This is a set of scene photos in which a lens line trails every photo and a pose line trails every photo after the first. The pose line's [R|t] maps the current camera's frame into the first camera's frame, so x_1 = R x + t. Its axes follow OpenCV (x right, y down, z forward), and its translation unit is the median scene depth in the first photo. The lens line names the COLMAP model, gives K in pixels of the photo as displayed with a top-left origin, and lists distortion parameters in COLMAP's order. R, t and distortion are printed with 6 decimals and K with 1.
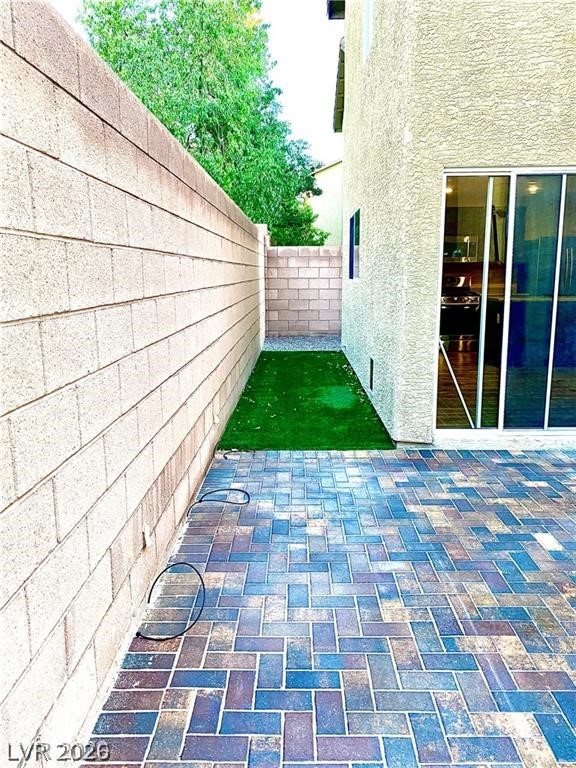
lens RADIAL K [[587.7, 0, 288.0], [0, 587.7, 384.0], [0, 0, 1]] dist [0.011733, 0.002531]
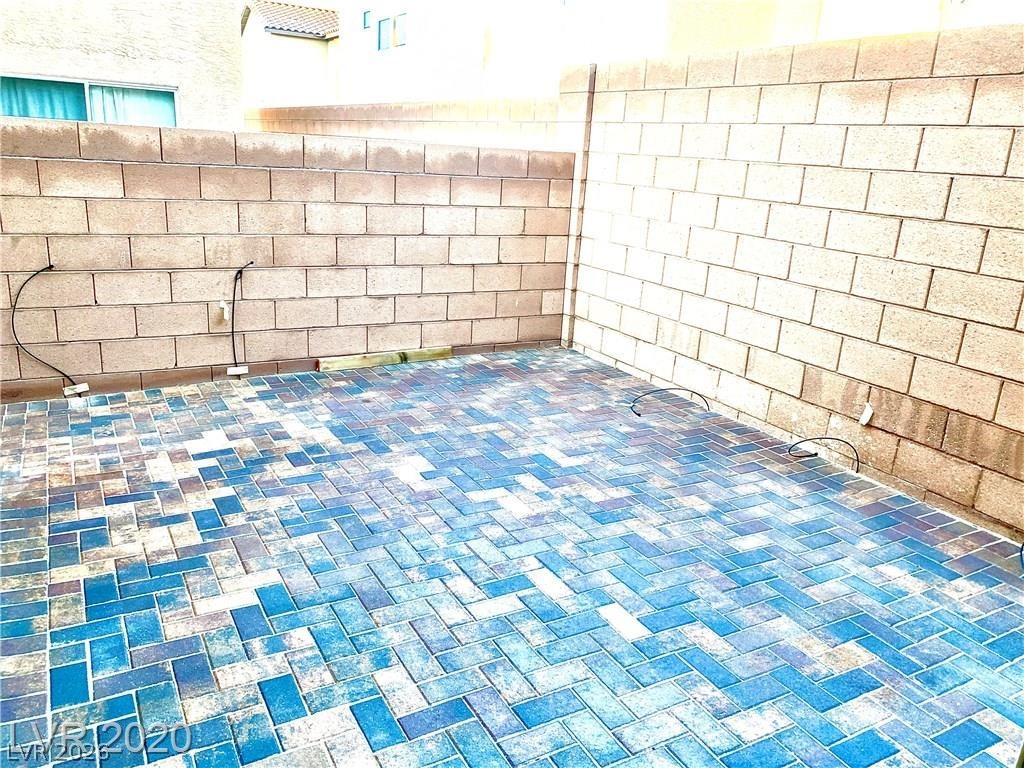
lens RADIAL K [[783.6, 0, 512.0], [0, 783.6, 384.0], [0, 0, 1]] dist [0.011733, 0.002531]
pose [[-0.859819, 0.110082, -0.498591, 1.091840], [-0.144319, 0.884271, 0.444113, -0.376506], [0.489779, 0.453813, -0.744426, 1.690494]]
